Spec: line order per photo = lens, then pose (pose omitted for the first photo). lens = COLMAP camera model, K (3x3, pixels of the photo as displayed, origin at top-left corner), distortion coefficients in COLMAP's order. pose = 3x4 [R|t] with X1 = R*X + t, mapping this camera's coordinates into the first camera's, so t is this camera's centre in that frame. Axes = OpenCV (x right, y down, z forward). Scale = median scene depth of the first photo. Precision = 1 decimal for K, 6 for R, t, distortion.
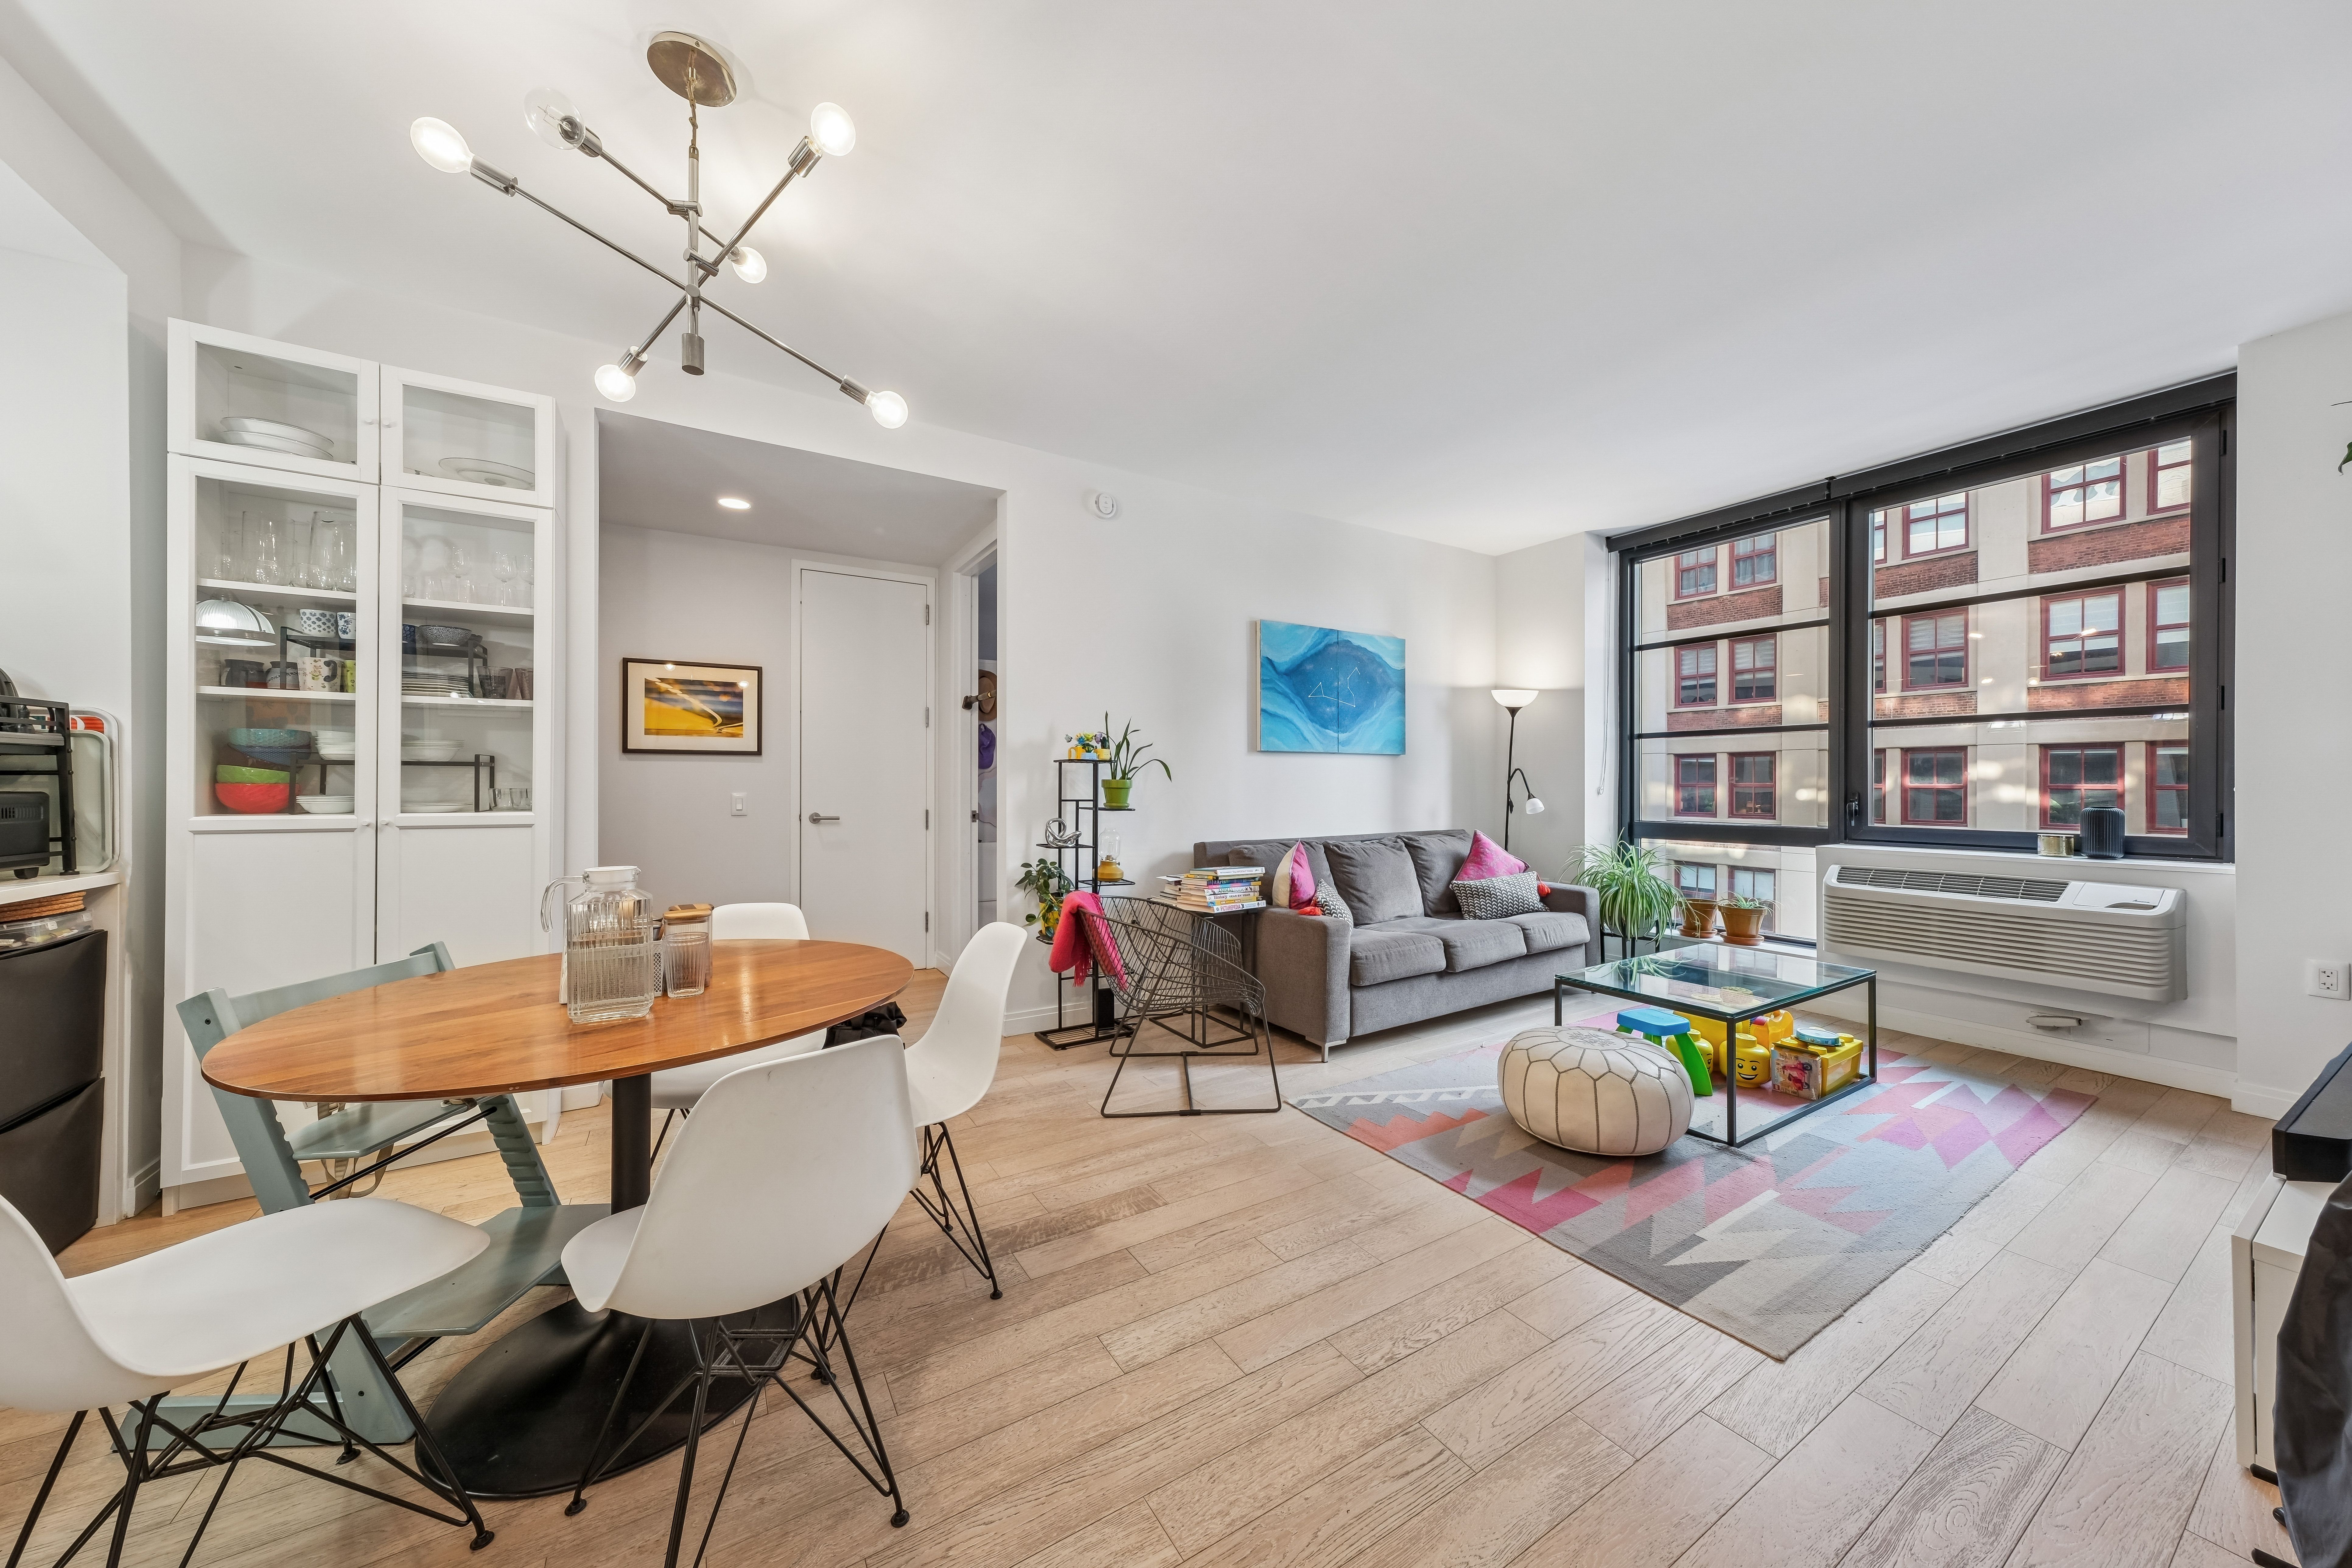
lens RADIAL K [[799.1, 0, 1176.0], [0, 799.1, 784.0], [0, 0, 1]] dist [0.001115, 0.000223]
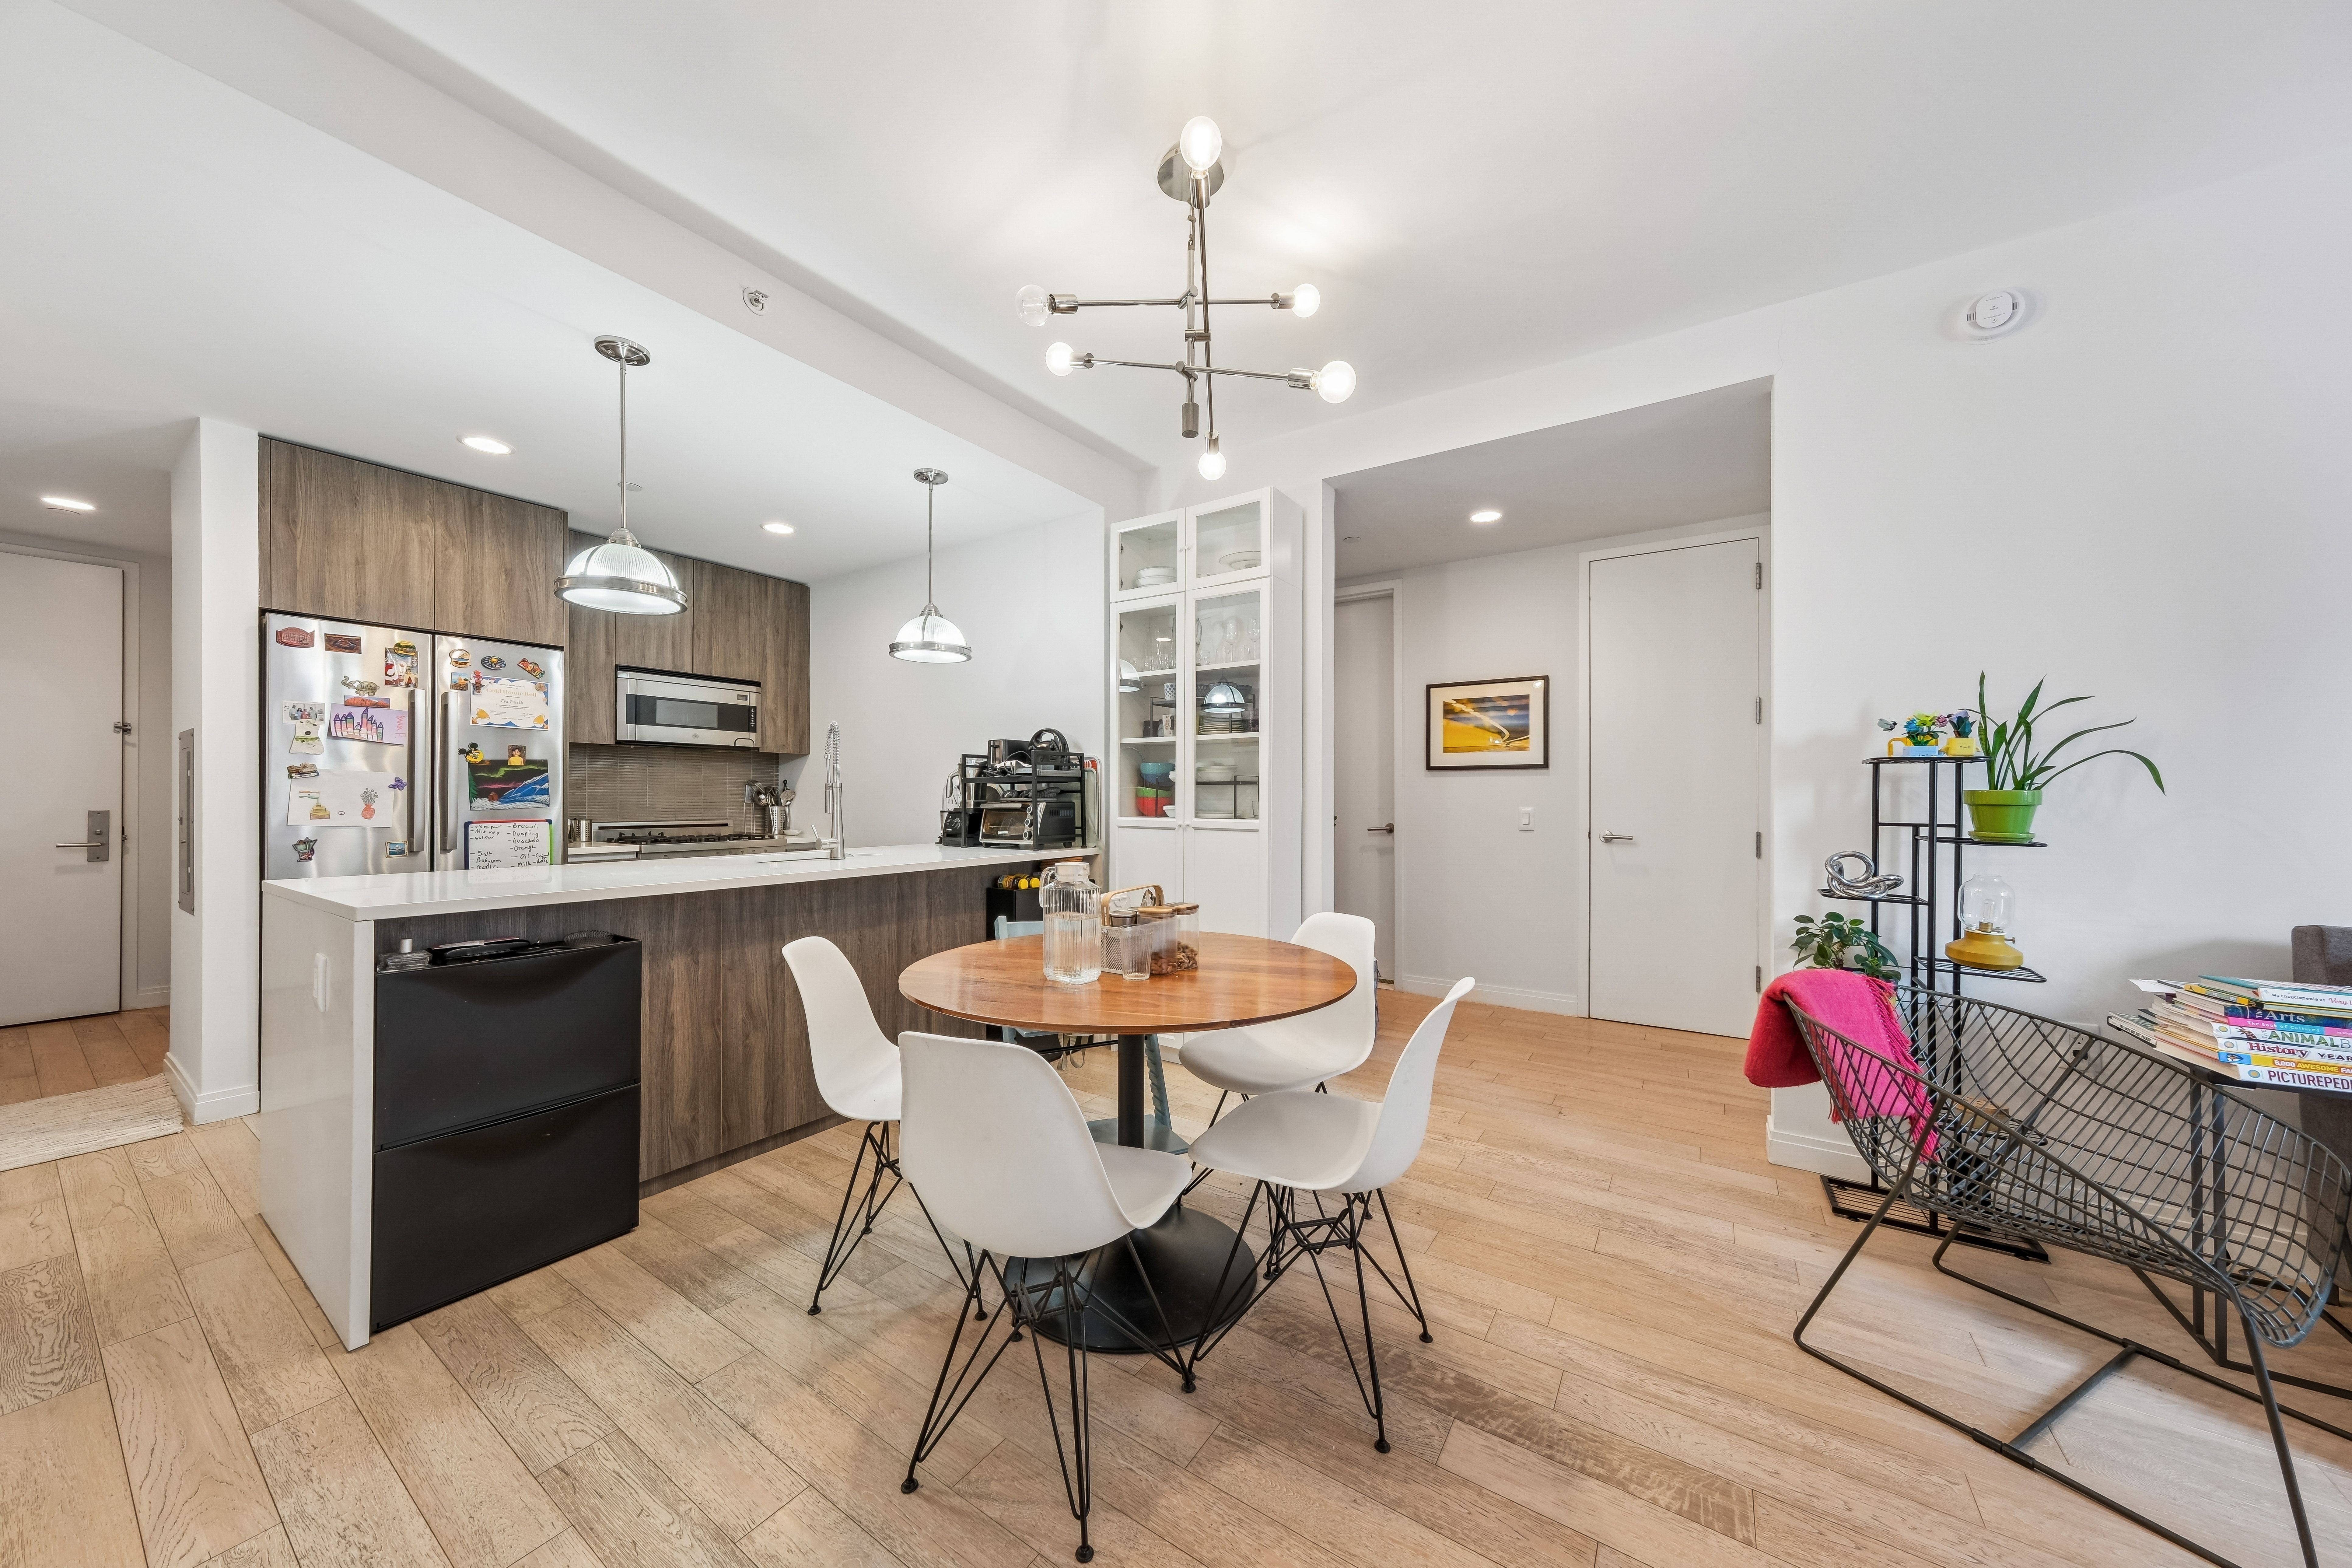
lens RADIAL K [[801.9, 0, 1172.4], [0, 801.9, 796.9], [0, 0, 1]] dist [-0.002811, 0.003377]
pose [[0.414909, -0.001429, -0.909862, 0.201352], [-0.000920, 0.999998, -0.001991, 0.001037], [0.909862, 0.001663, 0.414907, 0.237998]]
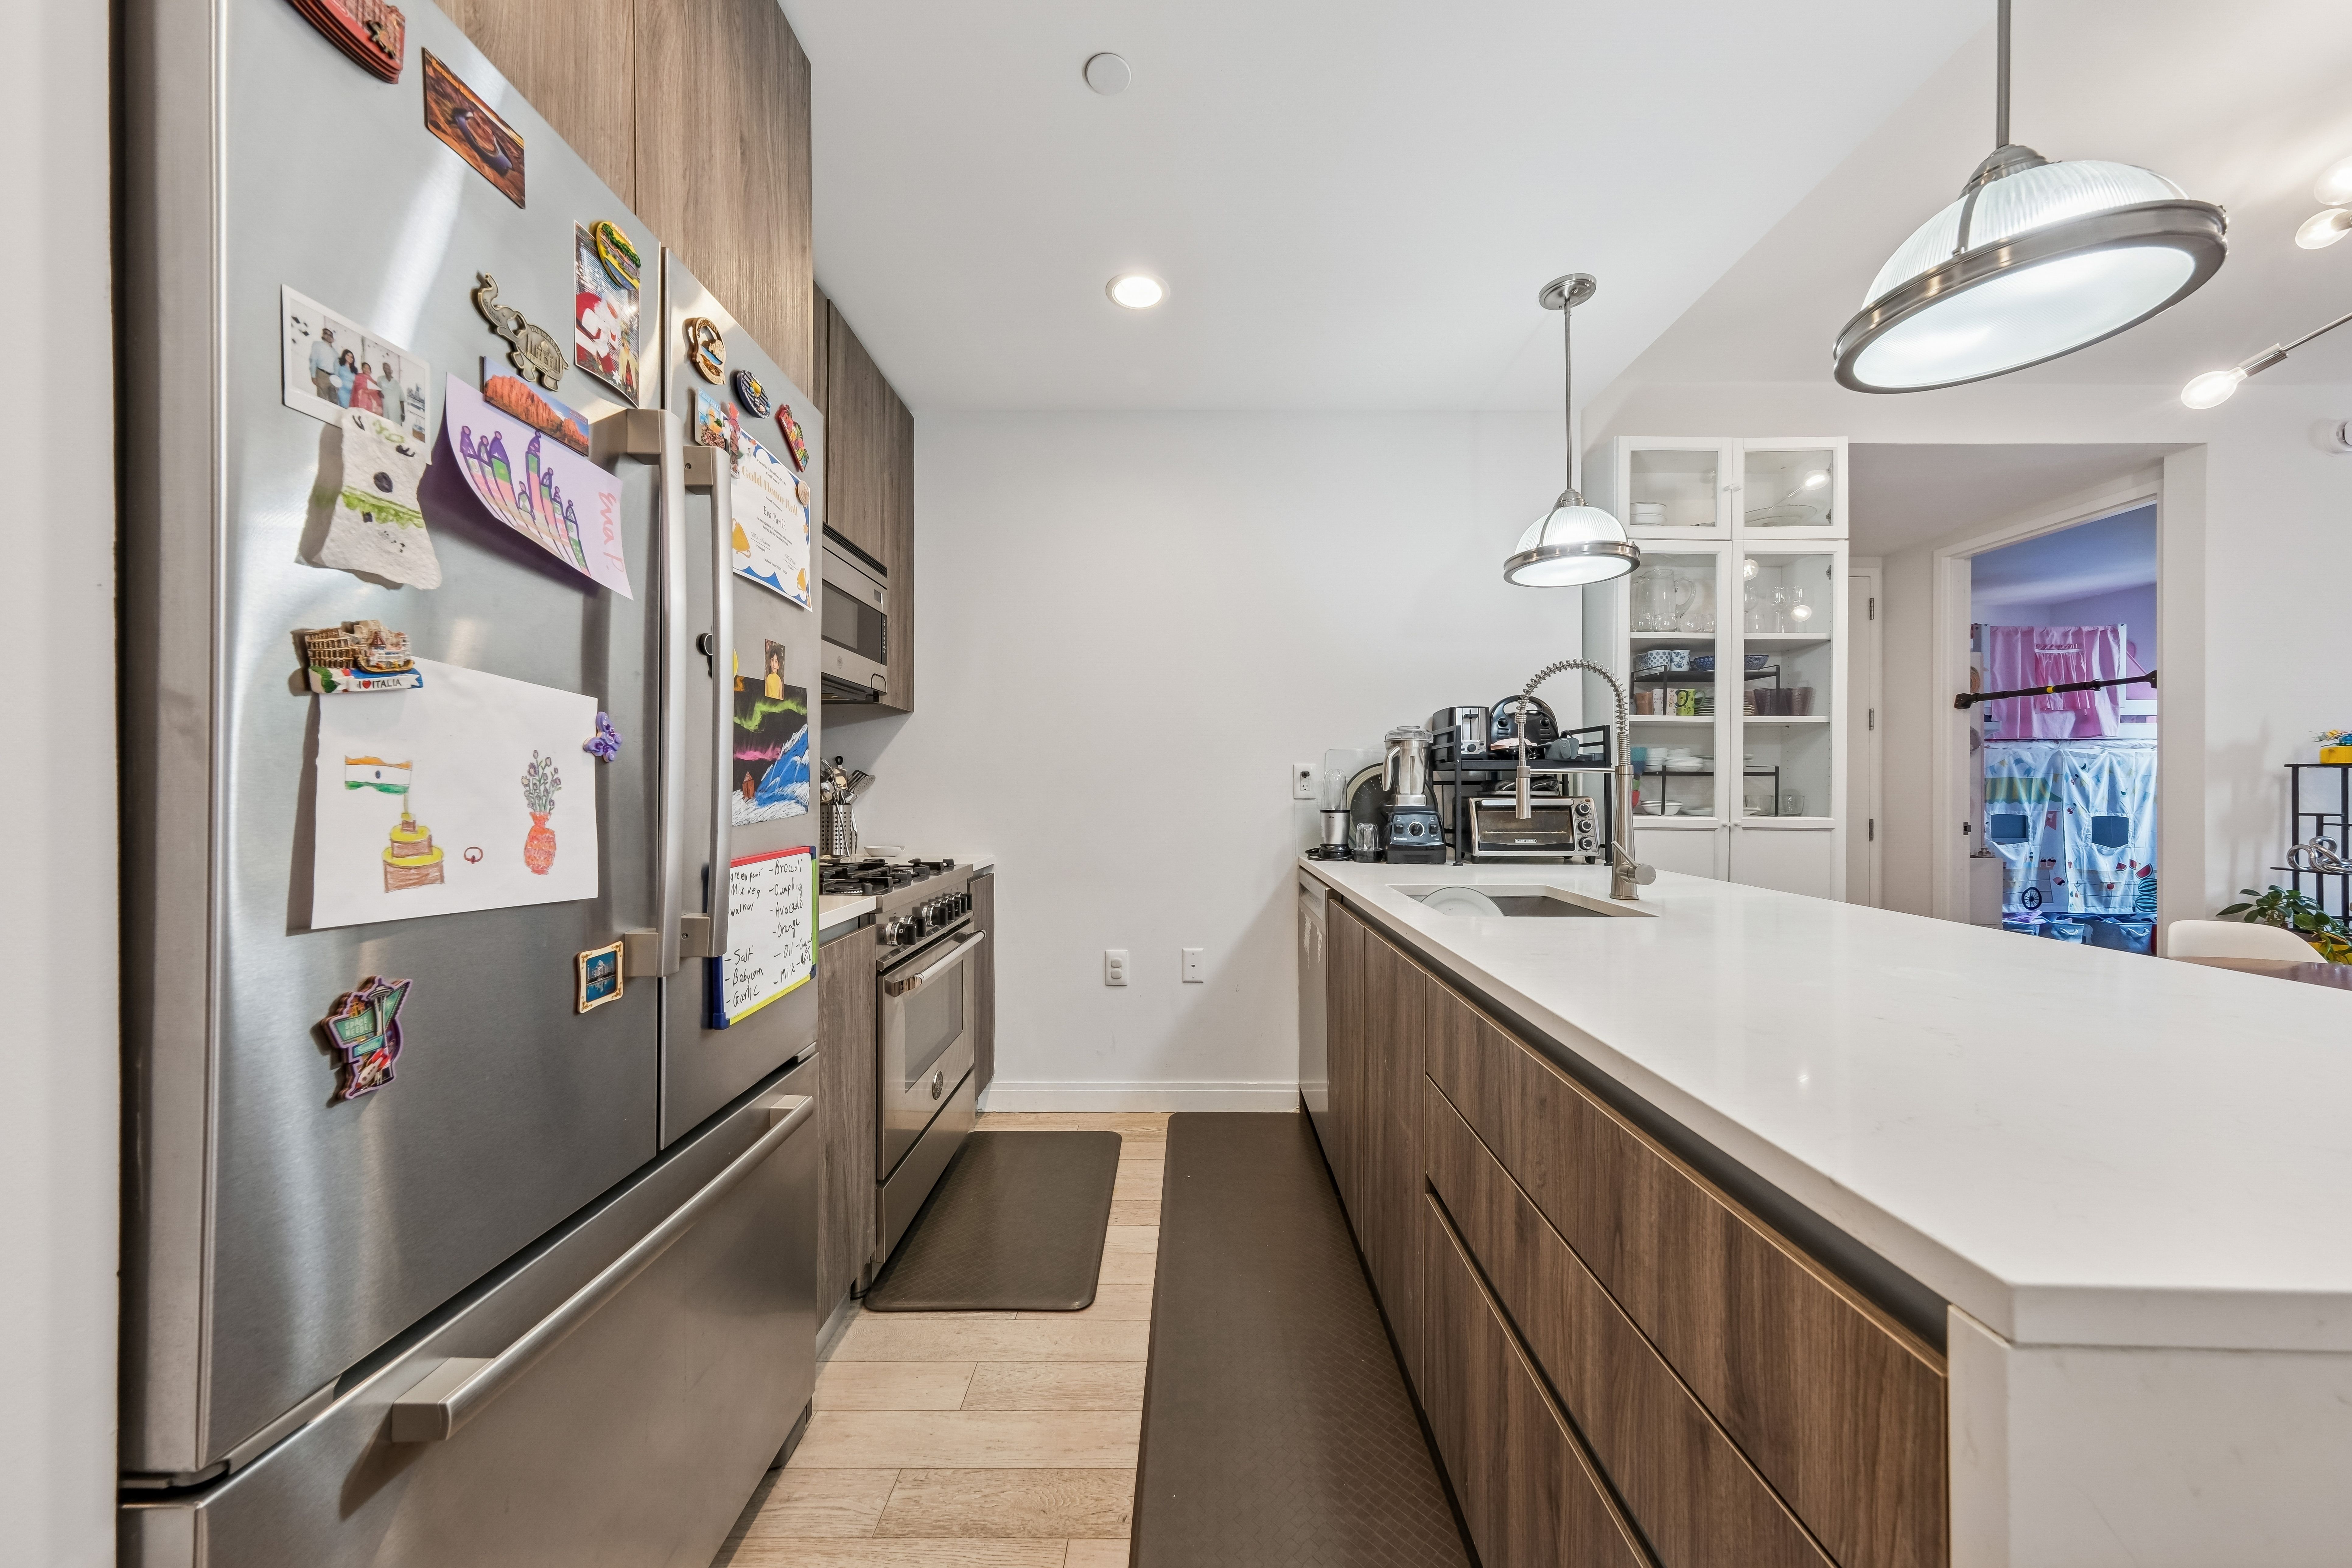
lens RADIAL K [[802.5, 0, 1181.9], [0, 802.5, 789.7], [0, 0, 1]] dist [-0.007332, 0.005492]
pose [[0.849077, 0.002973, -0.528261, -0.674187], [-0.003492, 0.999994, 0.000015, 0.000270], [0.528258, 0.001832, 0.849082, -0.280813]]
